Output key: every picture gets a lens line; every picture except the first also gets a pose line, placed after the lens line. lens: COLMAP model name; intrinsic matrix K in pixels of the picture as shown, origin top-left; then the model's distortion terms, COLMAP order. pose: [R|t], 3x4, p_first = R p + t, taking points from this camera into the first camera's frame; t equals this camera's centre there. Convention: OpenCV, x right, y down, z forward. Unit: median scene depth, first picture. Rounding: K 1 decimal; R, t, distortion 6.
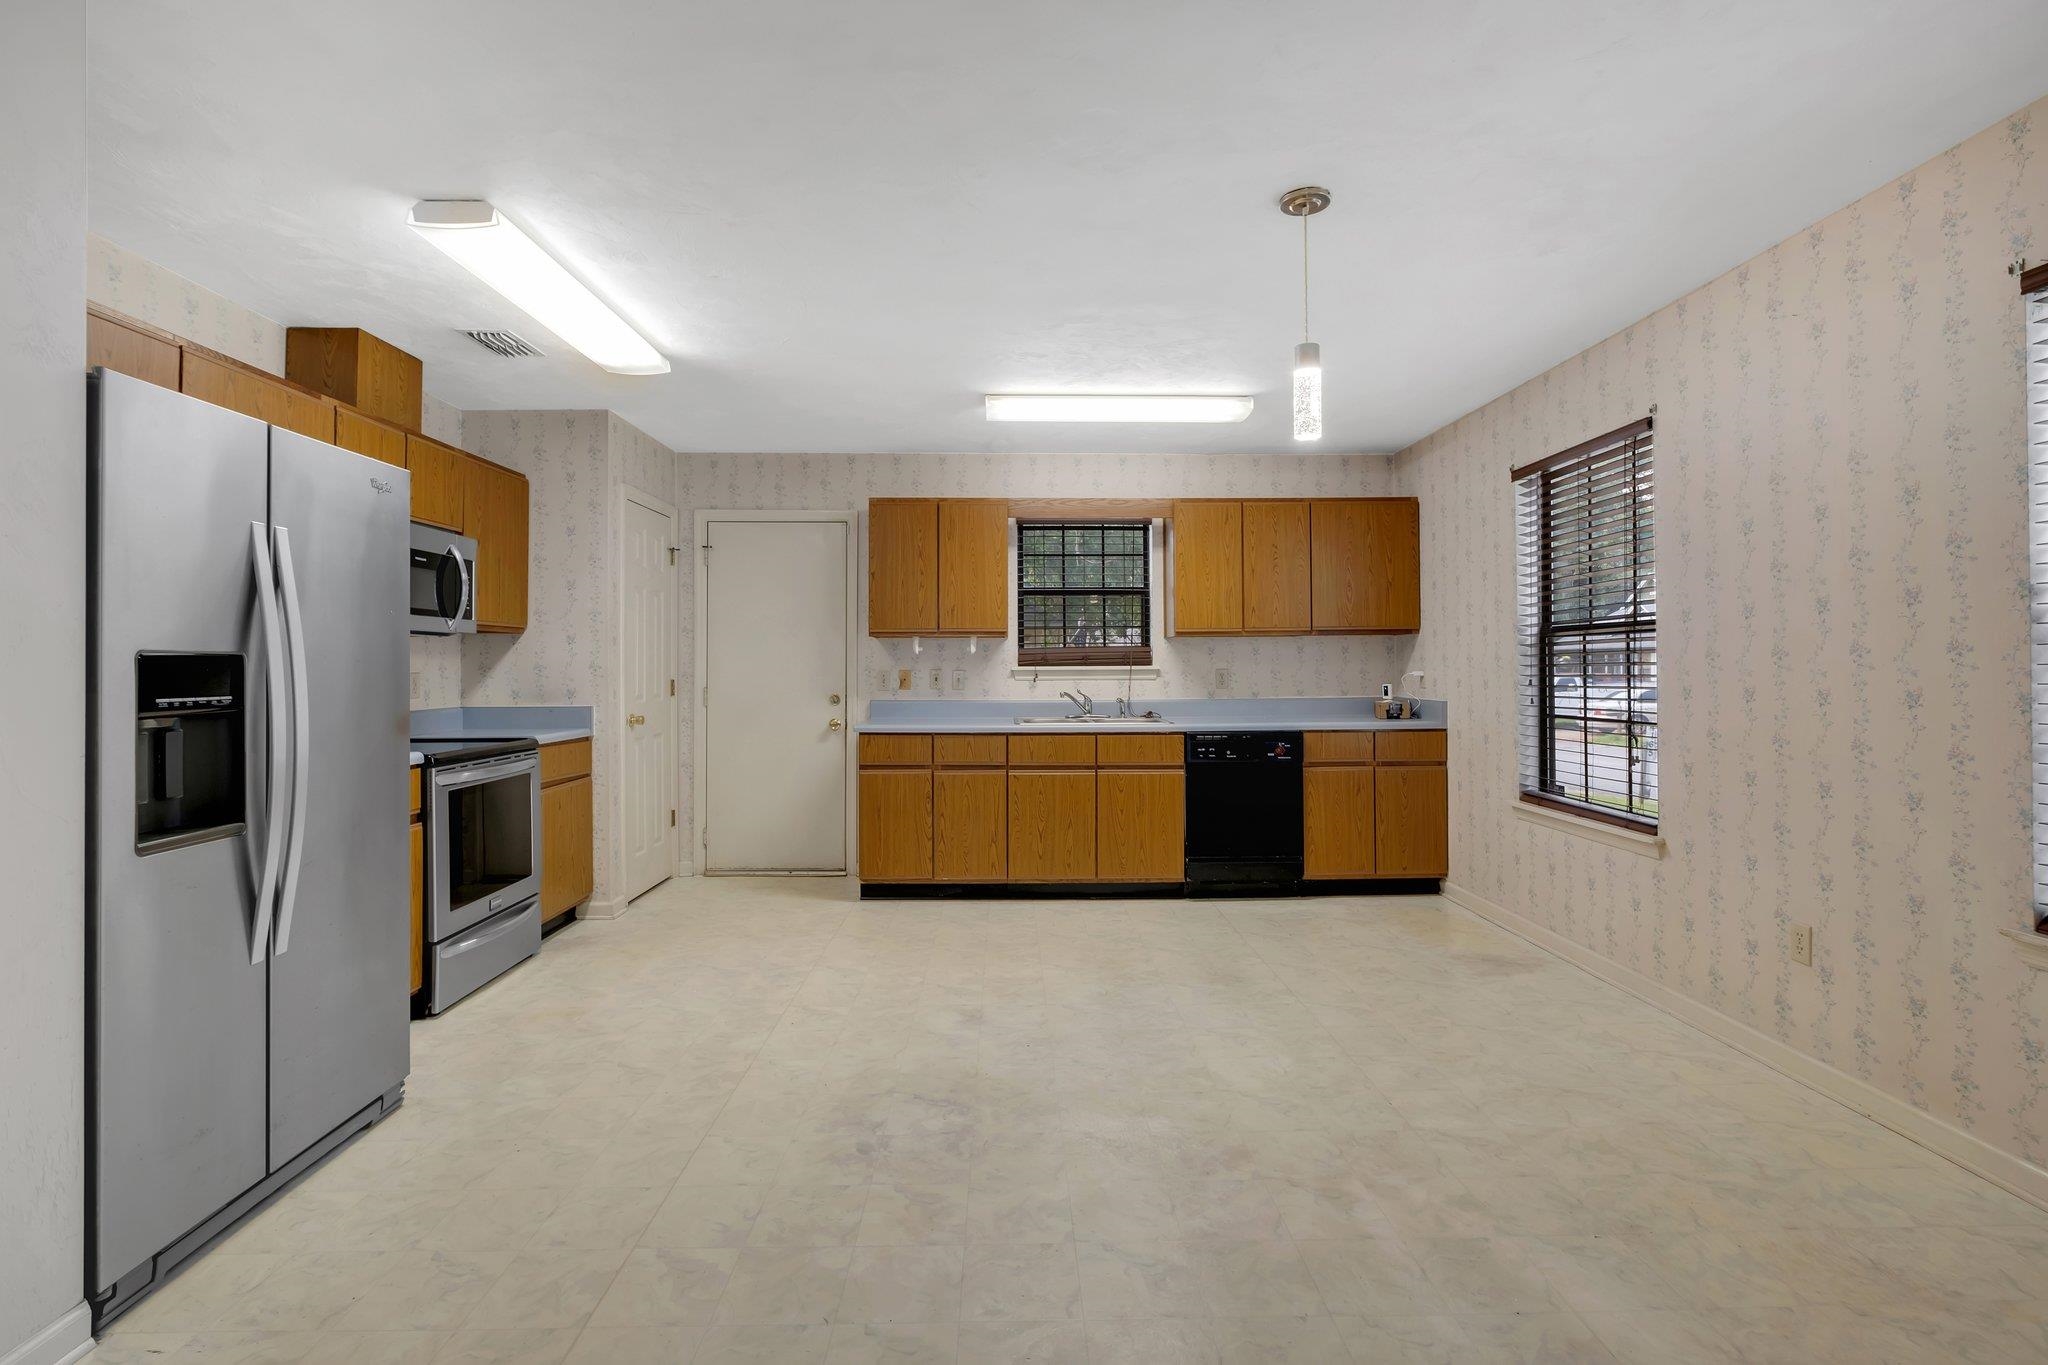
lens RADIAL K [[934.3, 0, 1021.6], [0, 934.3, 655.5], [0, 0, 1]] dist [-0.003856, 0.000339]
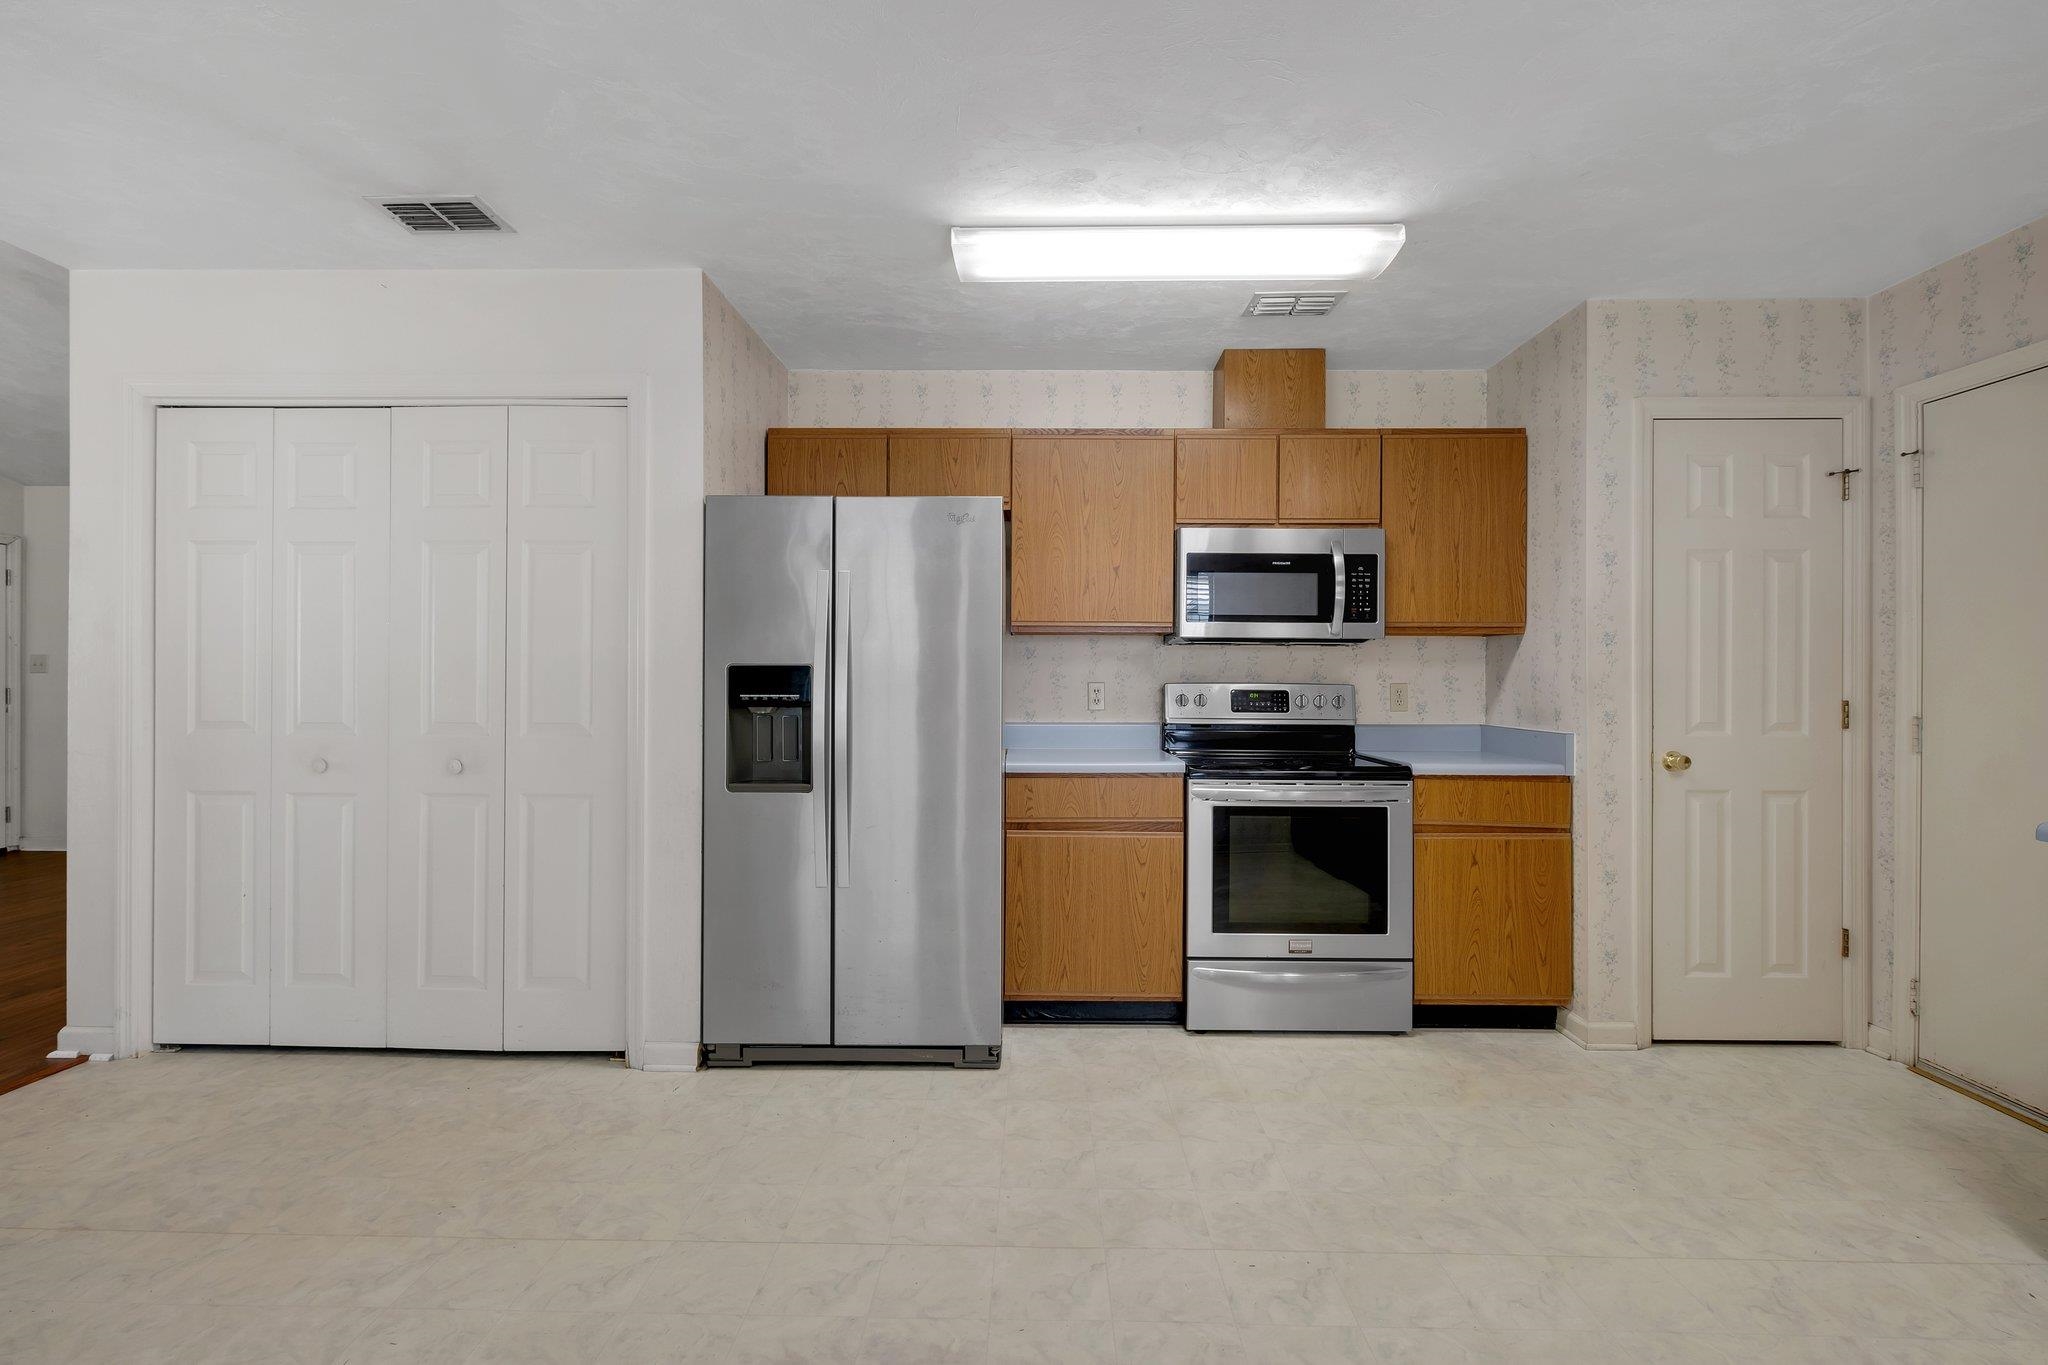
lens RADIAL K [[936.2, 0, 1024.9], [0, 936.2, 675.7], [0, 0, 1]] dist [-0.001911, -0.000248]
pose [[-0.038639, 0.000836, -0.999253, 0.256223], [0.008410, 0.999965, 0.000511, 0.007060], [0.999218, -0.008384, -0.038645, 0.614993]]
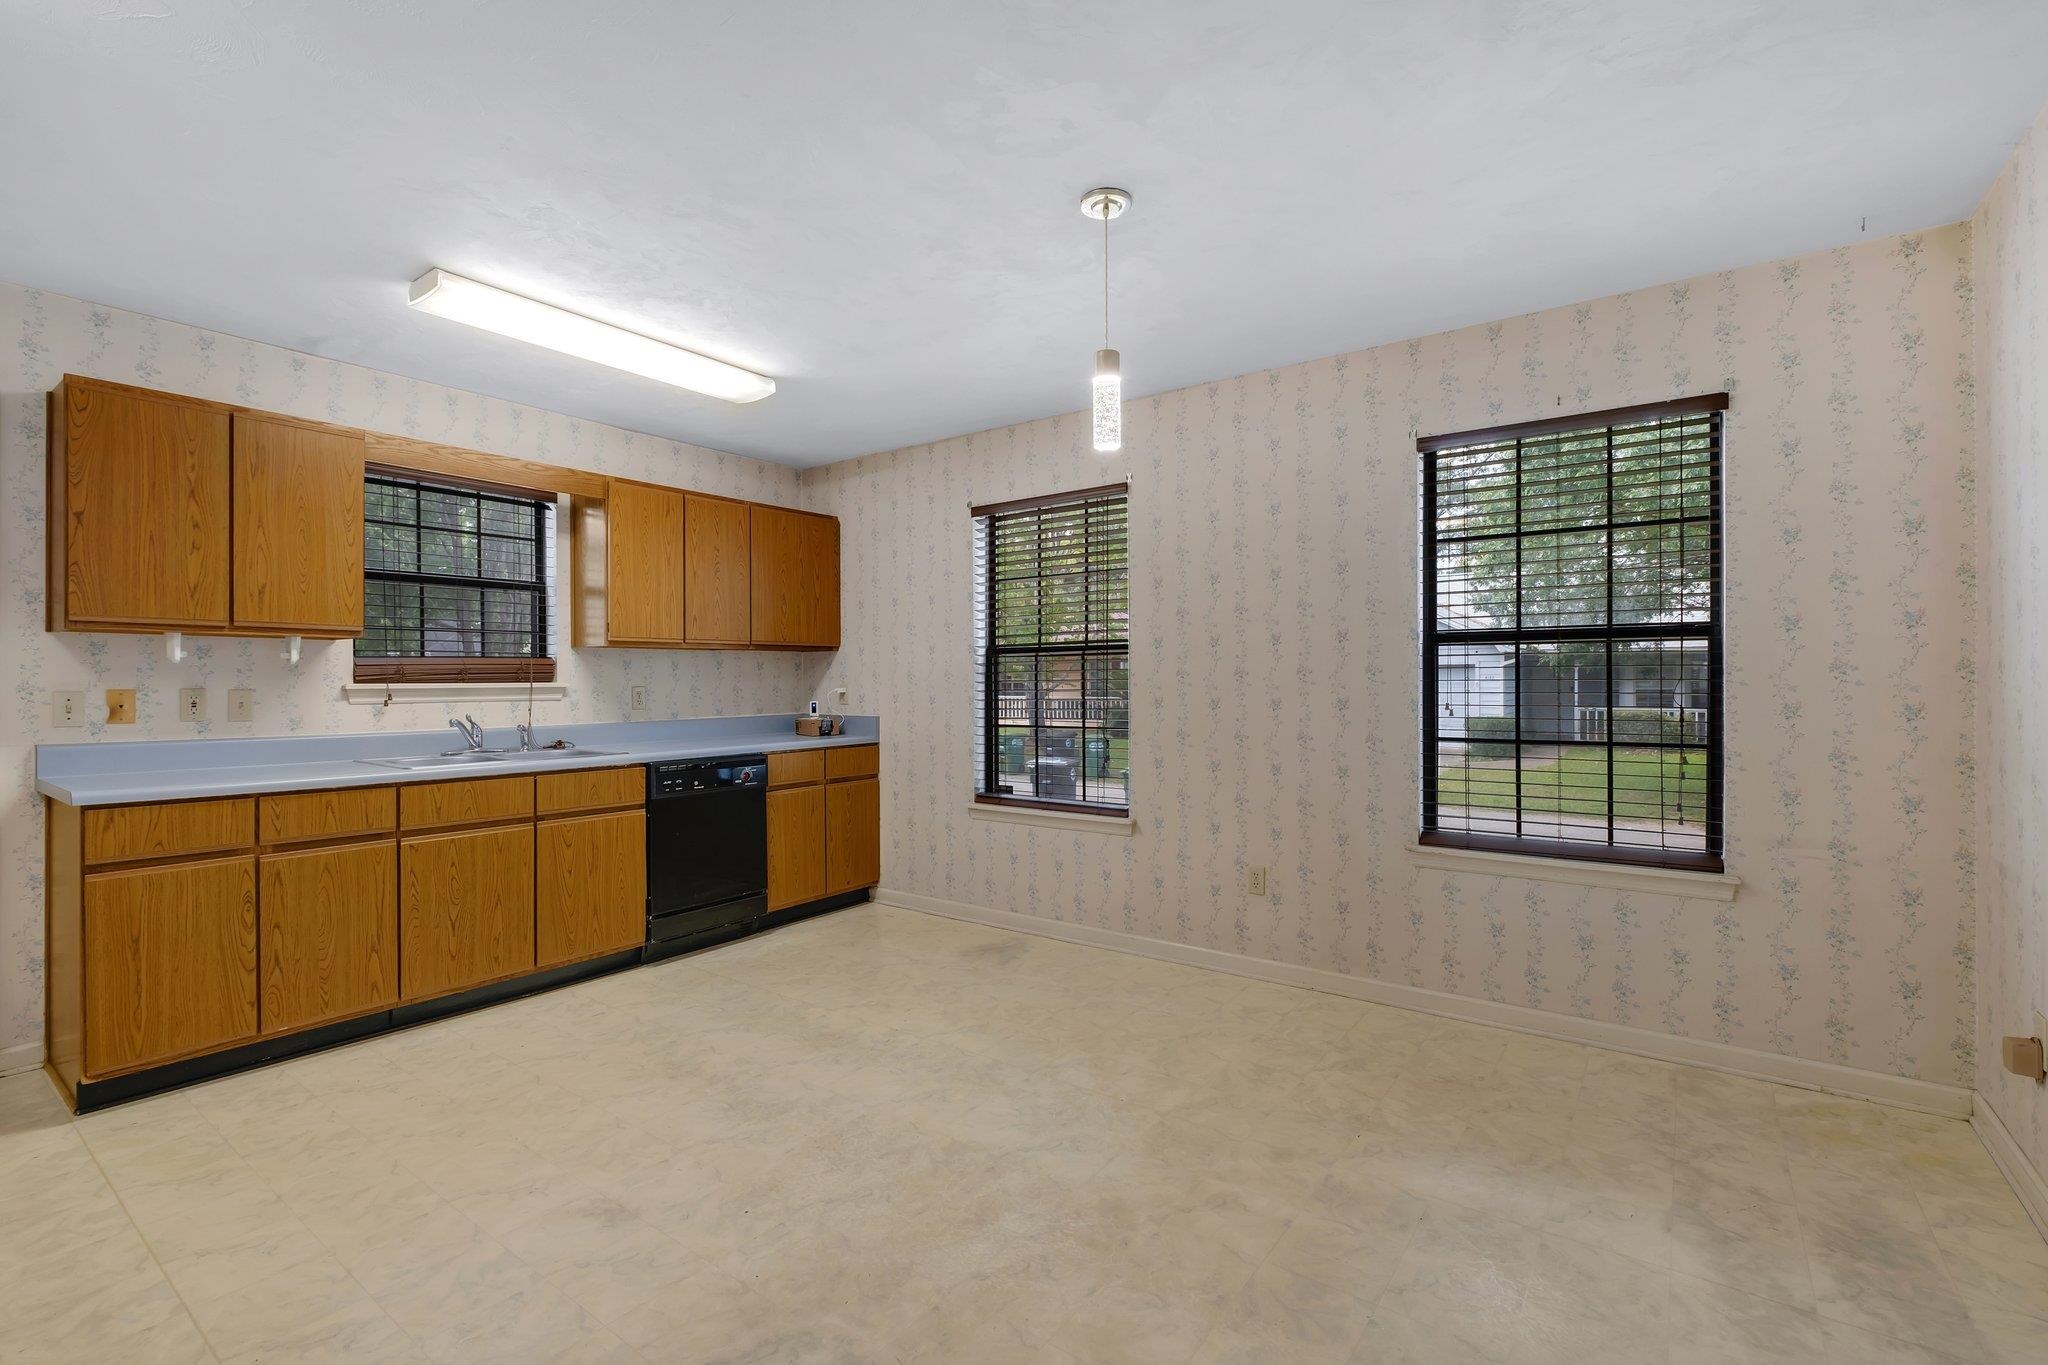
lens RADIAL K [[905.4, 0, 1022.6], [0, 905.4, 681.1], [0, 0, 1]] dist [-0.004364, 0.000025]
pose [[0.609473, 0.001584, 0.792805, -0.272802], [-0.008079, 0.999958, 0.004213, 0.004090], [-0.792766, -0.008973, 0.609461, 0.271611]]
